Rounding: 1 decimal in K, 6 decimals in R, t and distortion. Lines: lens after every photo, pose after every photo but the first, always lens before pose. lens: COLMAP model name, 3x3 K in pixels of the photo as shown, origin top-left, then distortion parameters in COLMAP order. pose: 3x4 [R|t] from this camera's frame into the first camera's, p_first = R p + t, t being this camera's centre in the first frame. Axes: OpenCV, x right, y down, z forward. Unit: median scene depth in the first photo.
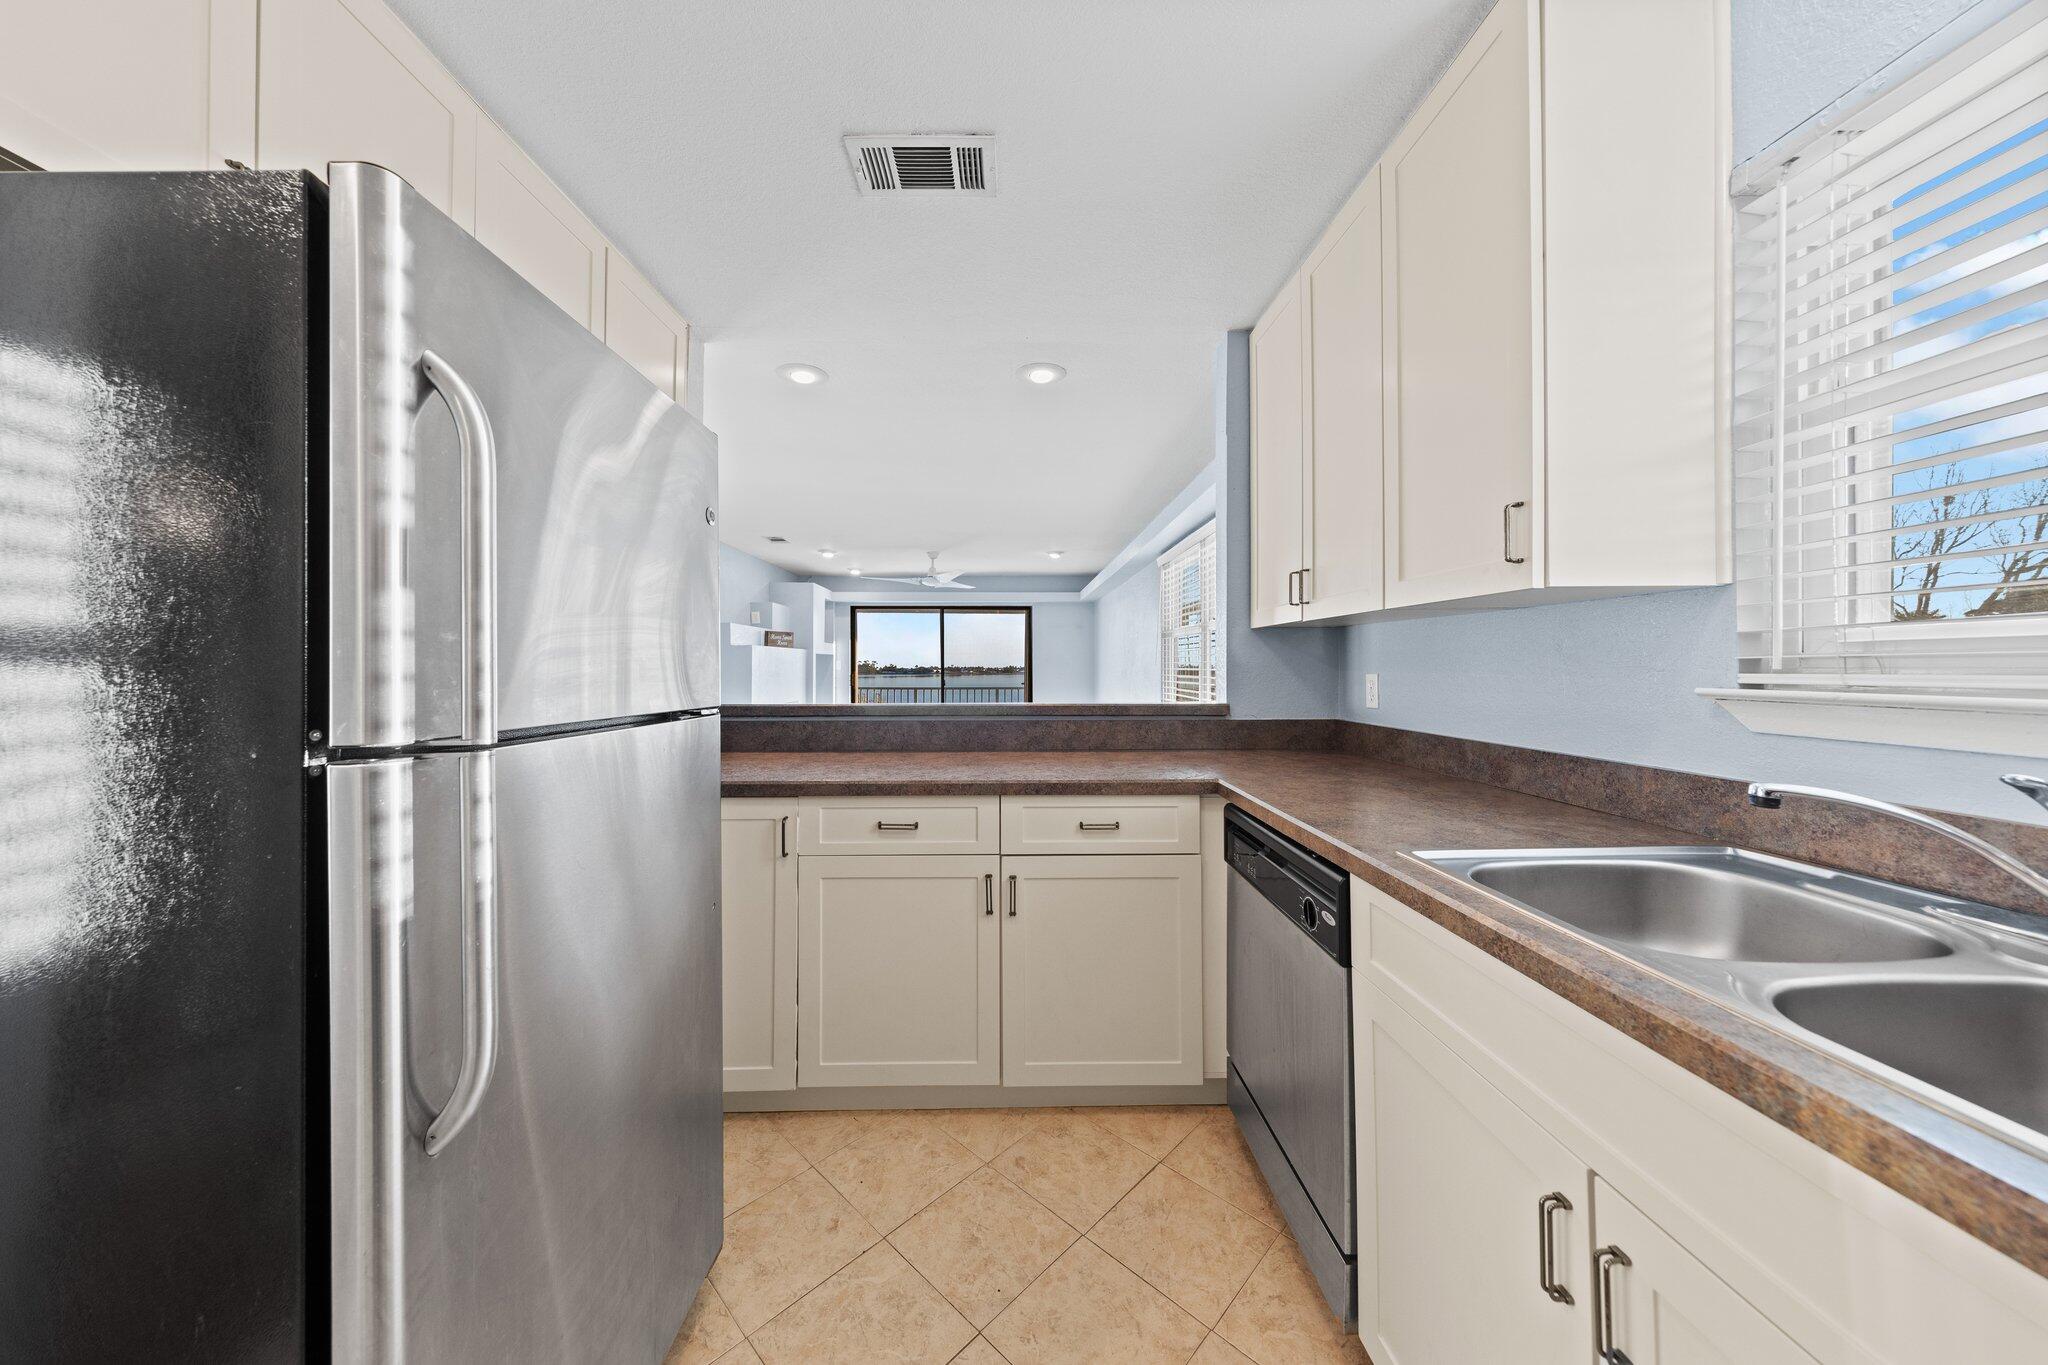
lens RADIAL K [[676.0, 0, 1022.5], [0, 676.0, 671.0], [0, 0, 1]] dist [0.009093, -0.003611]
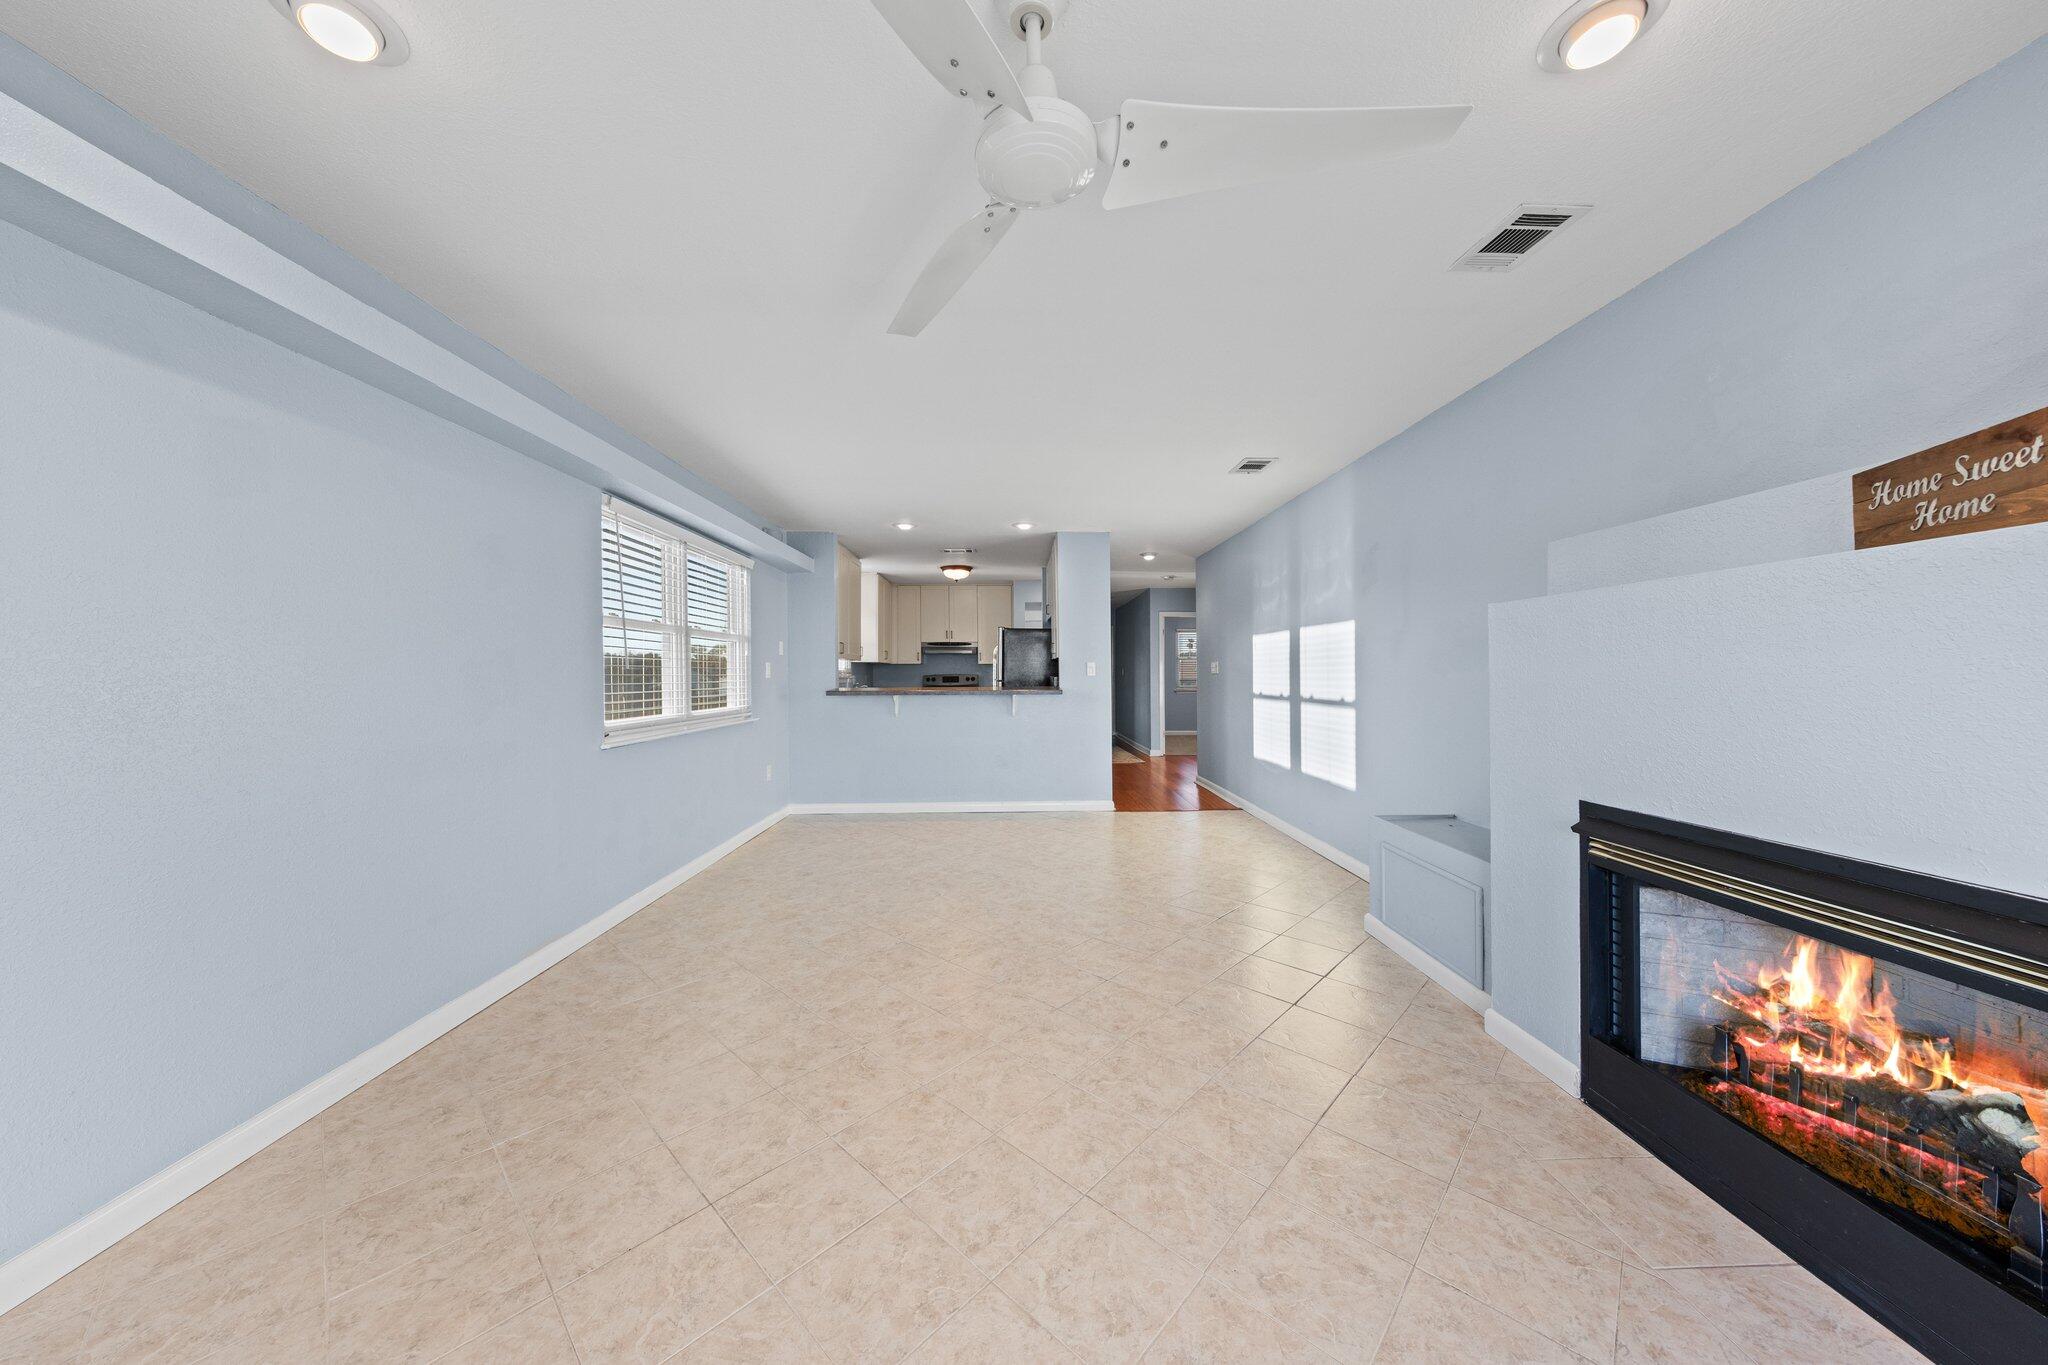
lens RADIAL K [[676.0, 0, 1022.5], [0, 676.0, 671.0], [0, 0, 1]] dist [0.009093, -0.003611]
pose [[-0.999948, 0.006863, 0.007540, -0.111078], [0.006872, 0.999976, 0.001159, -0.003017], [-0.007532, 0.001211, -0.999971, 1.005312]]
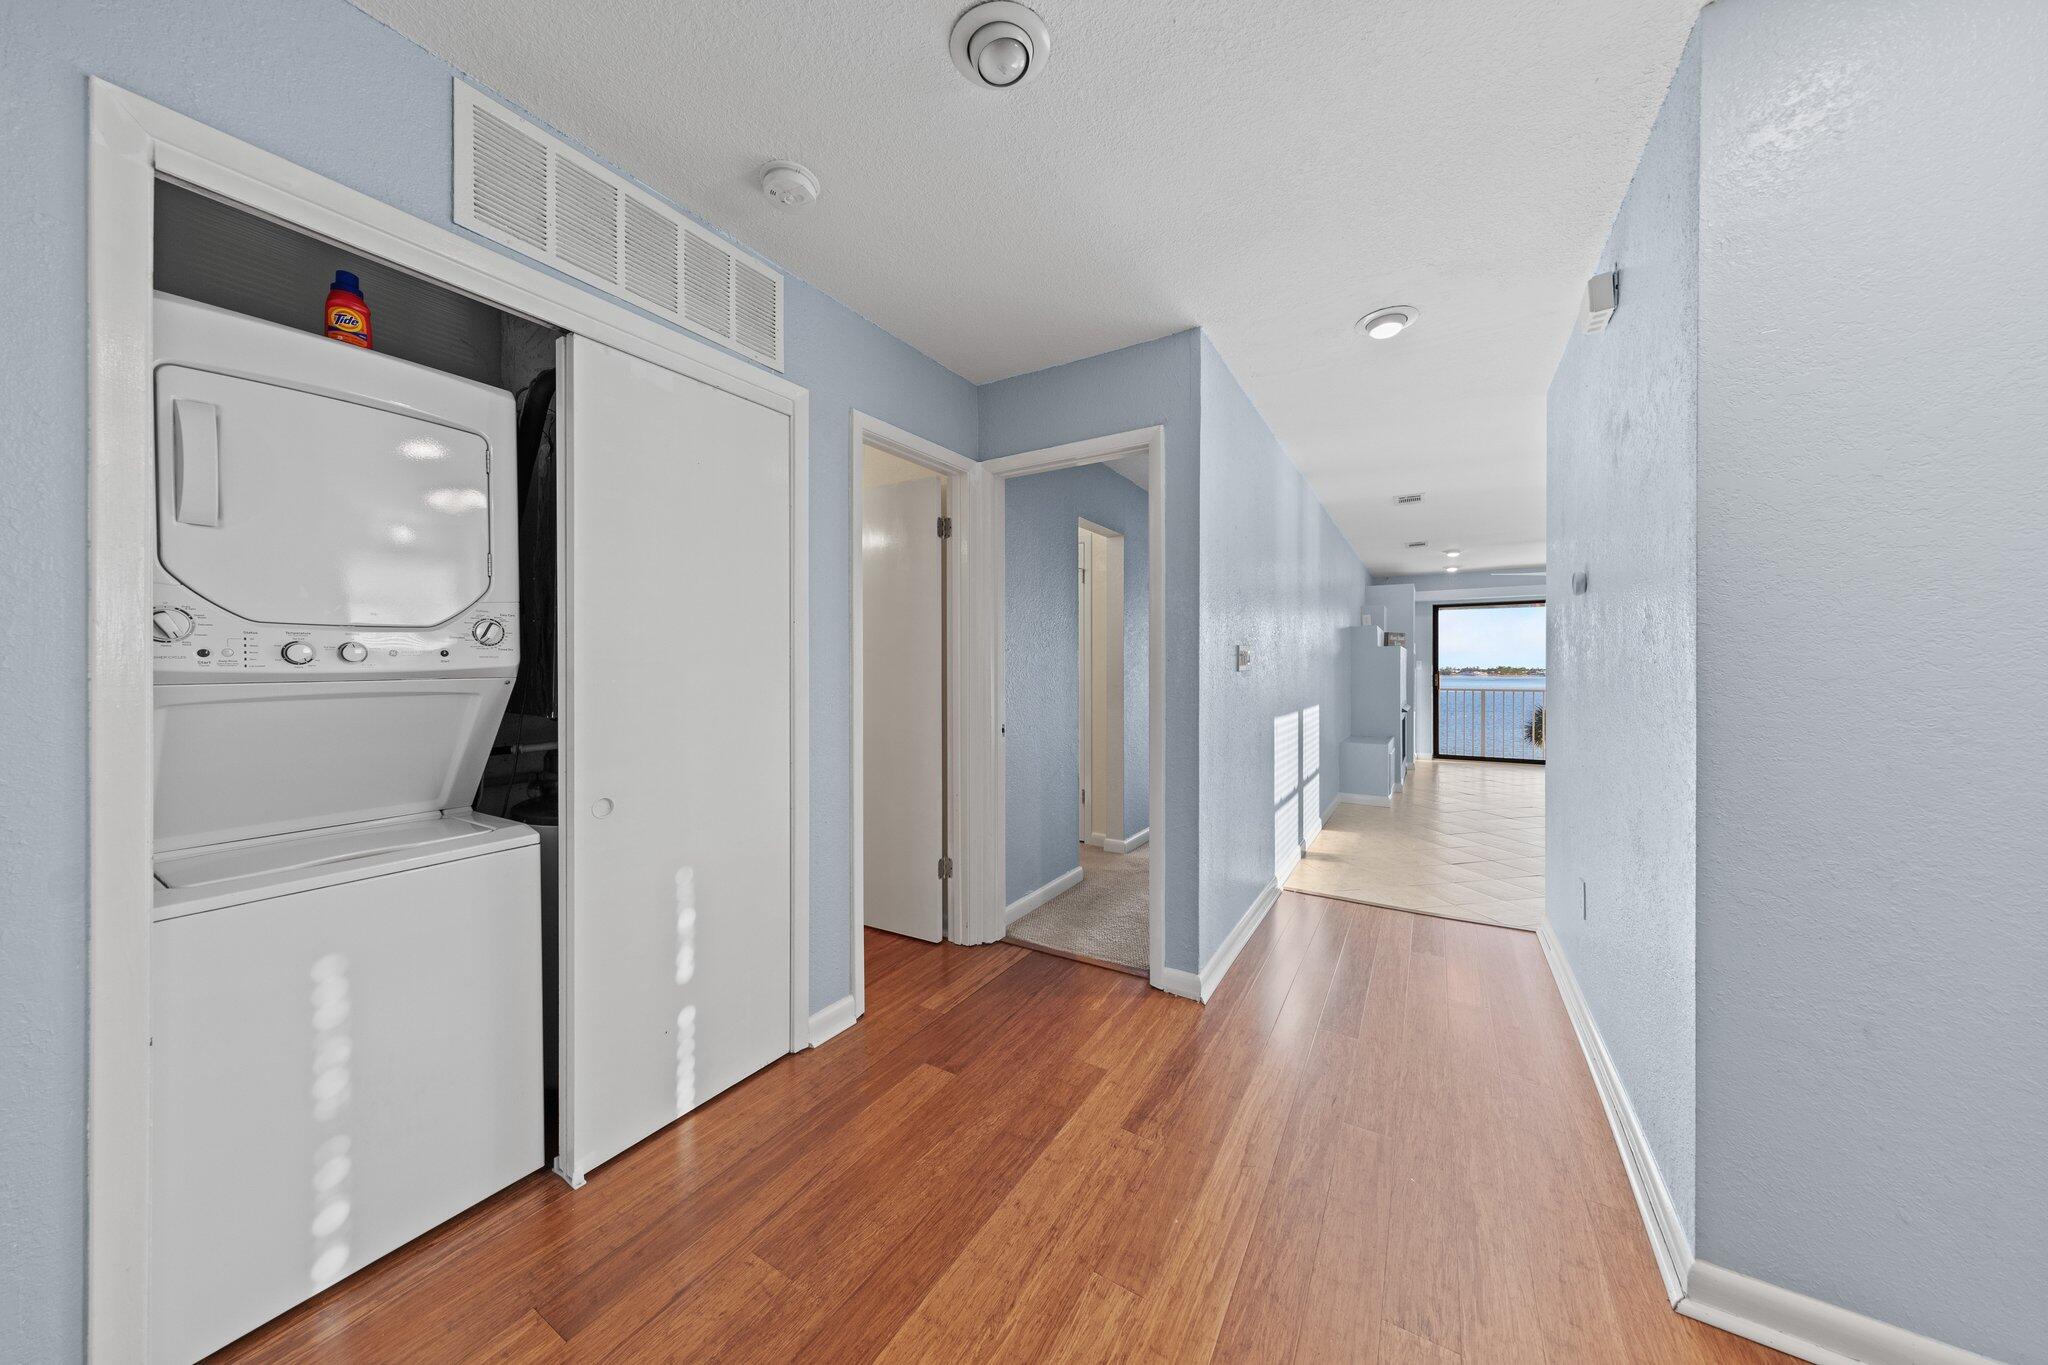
lens RADIAL K [[676.0, 0, 1022.5], [0, 676.0, 671.0], [0, 0, 1]] dist [0.009093, -0.003611]
pose [[0.838550, 0.001026, -0.544824, -0.233190], [-0.001567, 0.999999, -0.000528, 0.001695], [0.544822, 0.001297, 0.838550, -0.164262]]
